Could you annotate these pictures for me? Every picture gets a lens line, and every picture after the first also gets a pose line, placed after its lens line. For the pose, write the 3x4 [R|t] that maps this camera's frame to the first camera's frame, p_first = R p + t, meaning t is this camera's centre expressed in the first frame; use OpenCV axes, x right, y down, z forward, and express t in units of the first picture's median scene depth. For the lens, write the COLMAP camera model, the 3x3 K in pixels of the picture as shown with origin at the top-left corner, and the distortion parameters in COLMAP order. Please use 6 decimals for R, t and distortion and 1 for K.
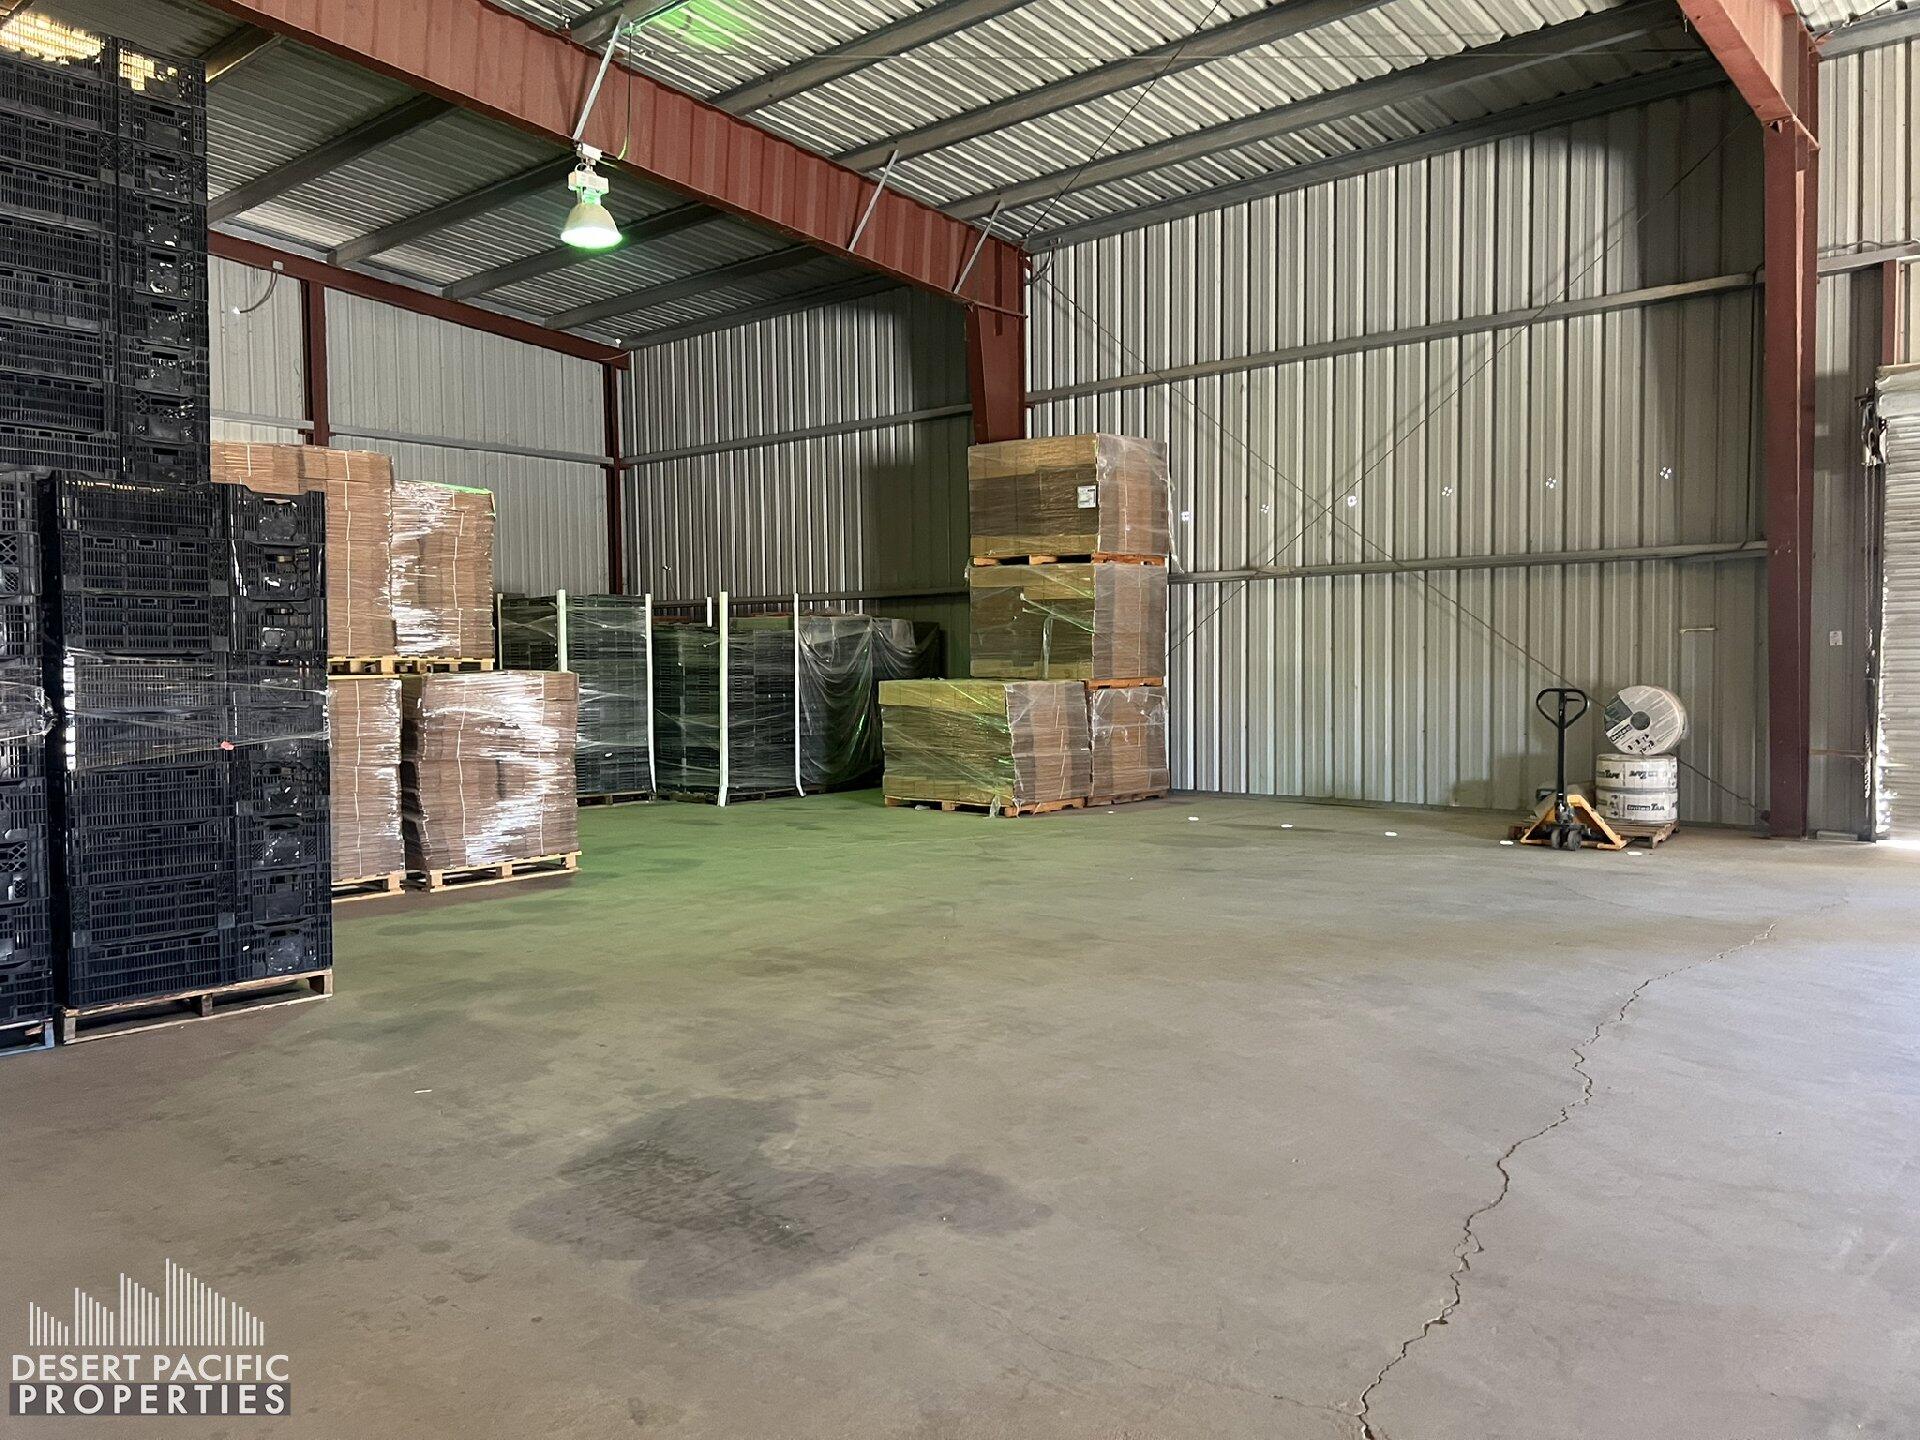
lens RADIAL K [[1435.4, 0, 979.3], [0, 1435.4, 717.5], [0, 0, 1]] dist [0.048456, -0.052627]
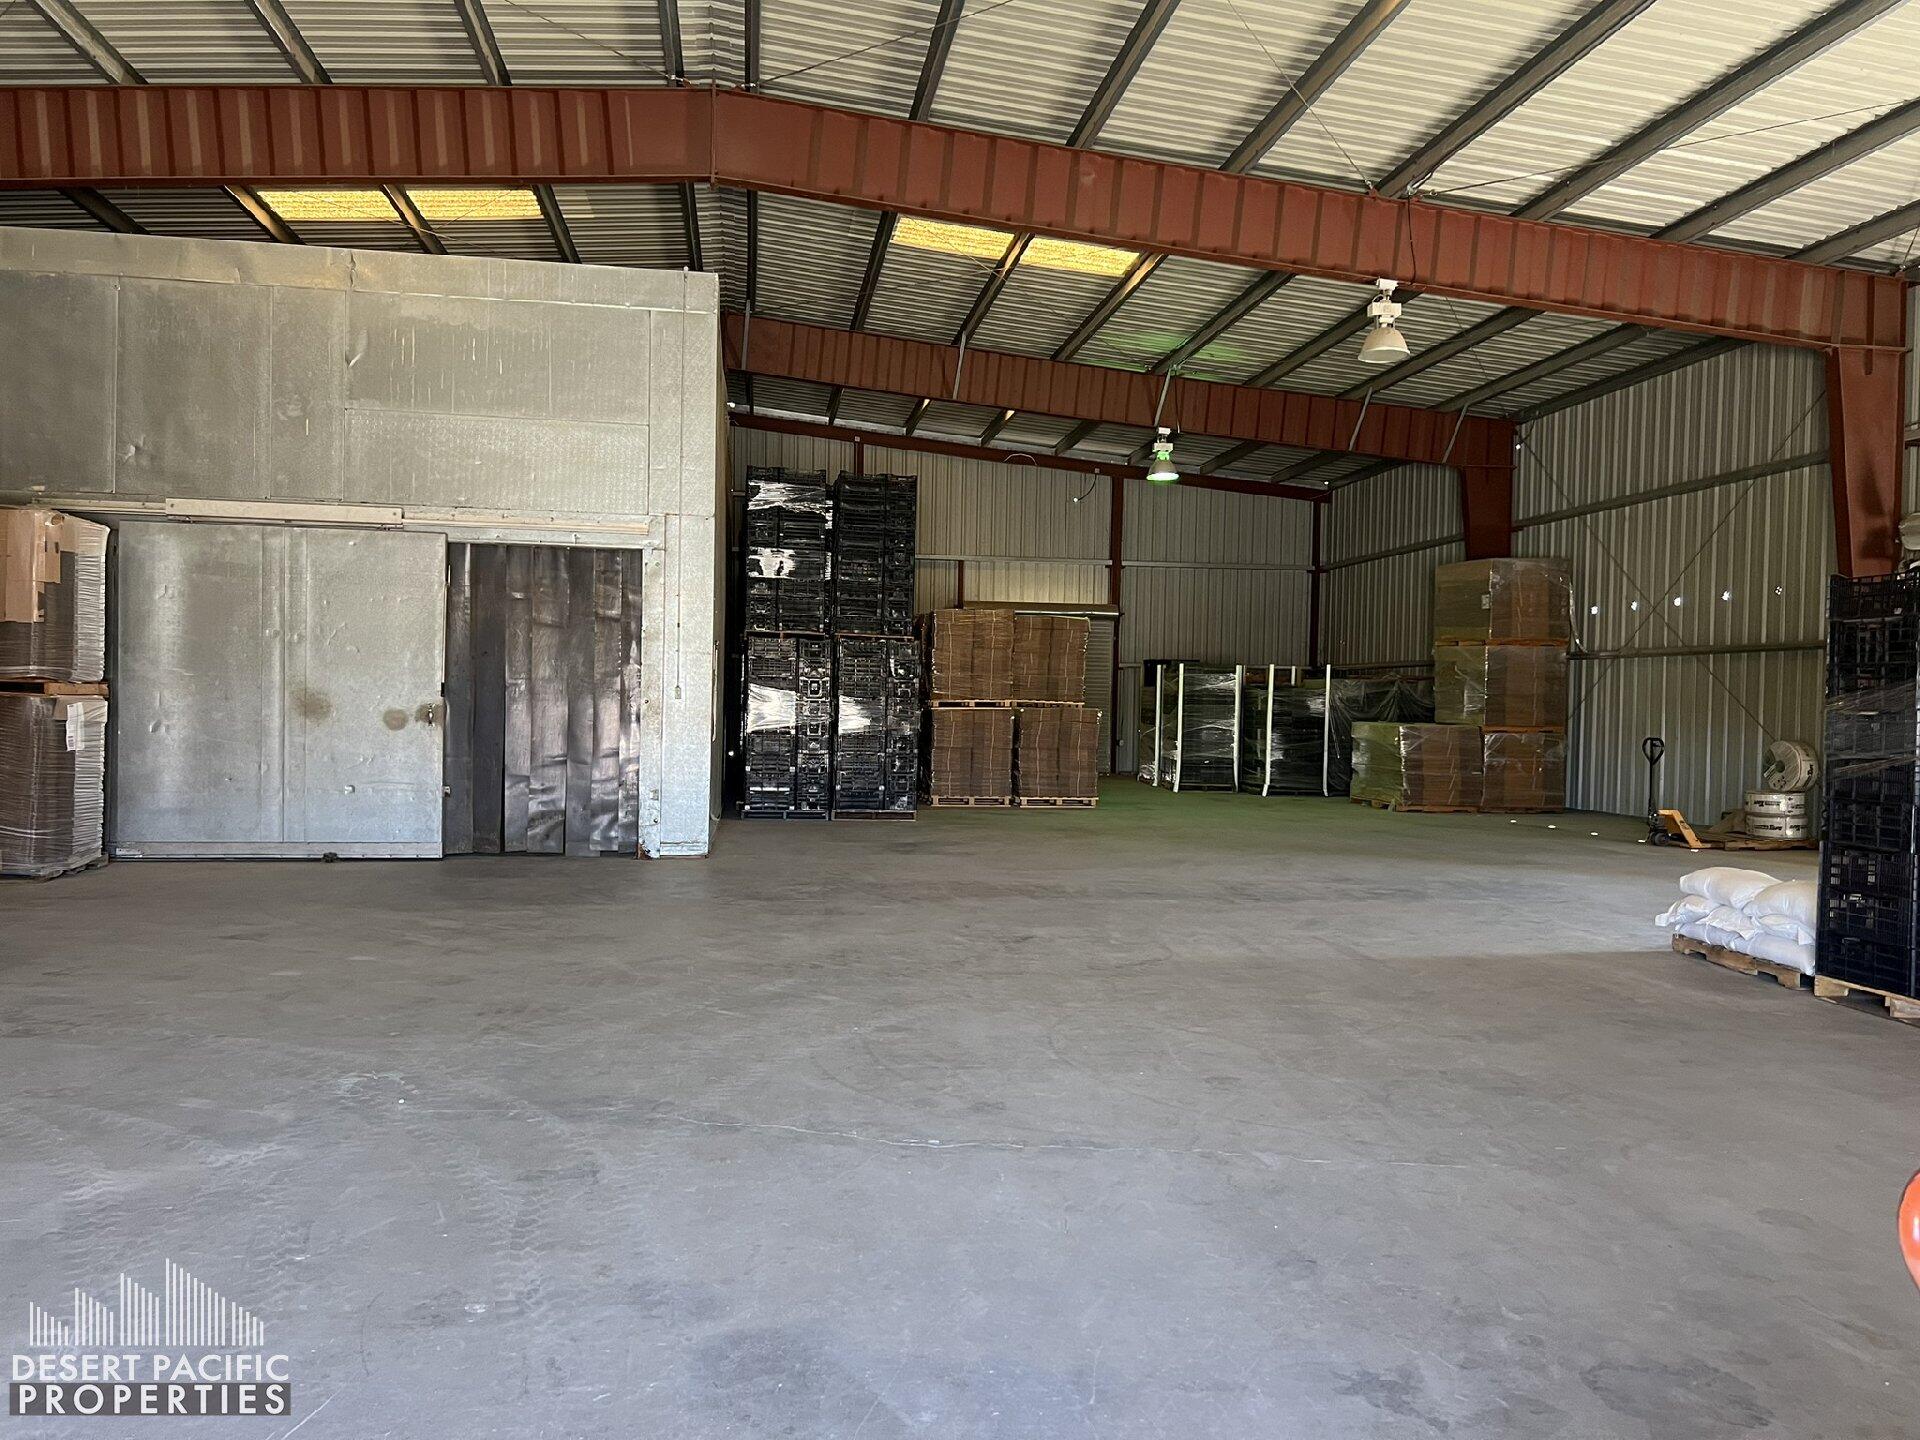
lens RADIAL K [[1435.4, 0, 958.5], [0, 1435.4, 718.9], [0, 0, 1]] dist [0.048456, -0.052627]
pose [[0.757597, 0.030449, -0.652012, 0.744634], [-0.050294, 0.998665, -0.011801, 0.012671], [0.650782, 0.041733, 0.758117, -0.556232]]
